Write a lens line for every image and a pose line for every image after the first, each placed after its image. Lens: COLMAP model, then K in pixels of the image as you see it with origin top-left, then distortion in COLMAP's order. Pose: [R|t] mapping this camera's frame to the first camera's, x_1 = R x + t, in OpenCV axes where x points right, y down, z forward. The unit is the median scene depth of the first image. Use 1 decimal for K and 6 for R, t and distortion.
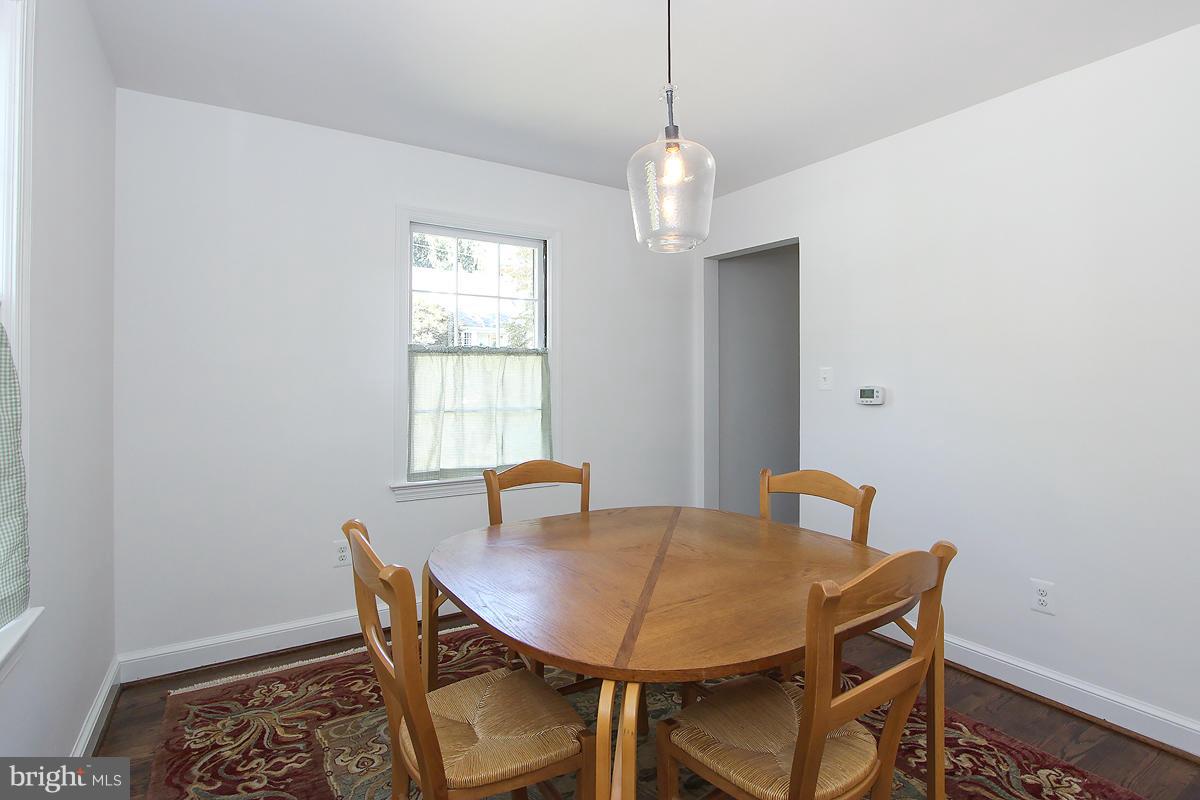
lens RADIAL K [[592.0, 0, 598.6], [0, 592.0, 388.7], [0, 0, 1]] dist [-0.003574, -0.000617]
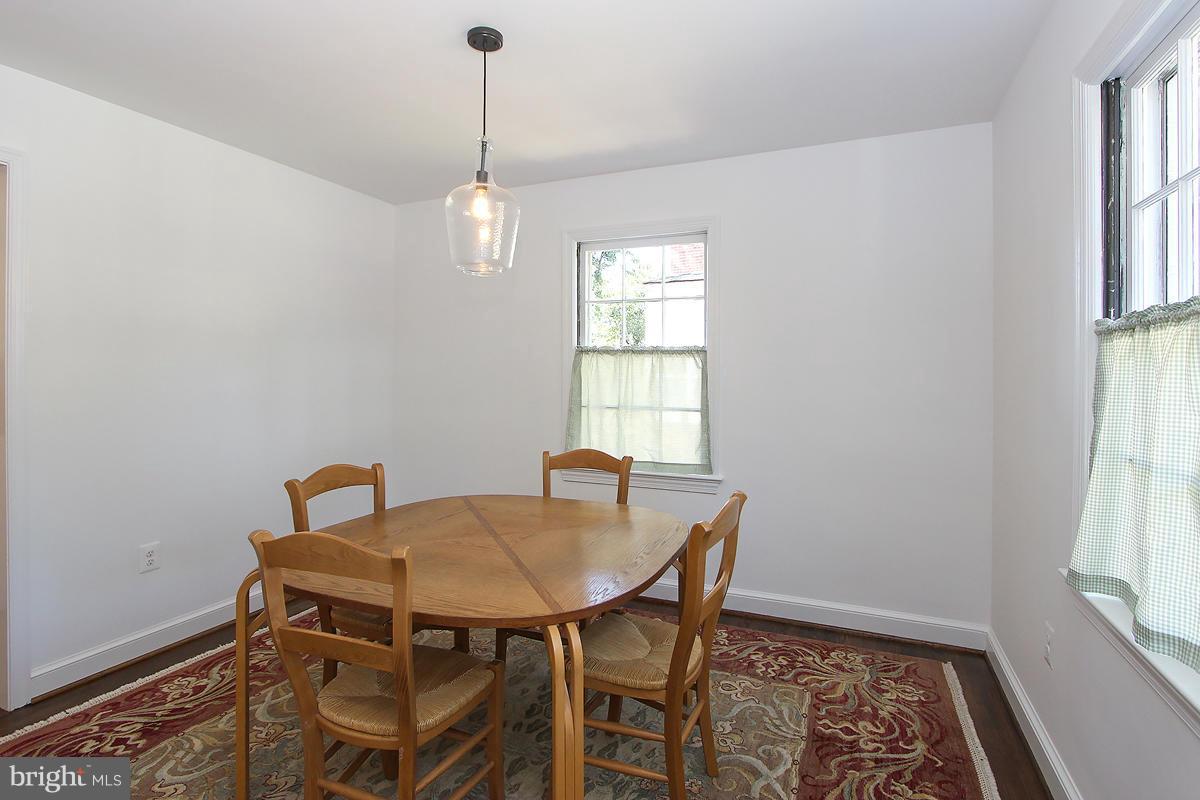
lens RADIAL K [[592.0, 0, 598.6], [0, 592.0, 388.7], [0, 0, 1]] dist [-0.003574, -0.000617]
pose [[-0.826283, 0.006733, -0.563215, 0.496428], [-0.017910, 0.999109, 0.038220, -0.029408], [0.562971, 0.041668, -0.825426, 1.767301]]
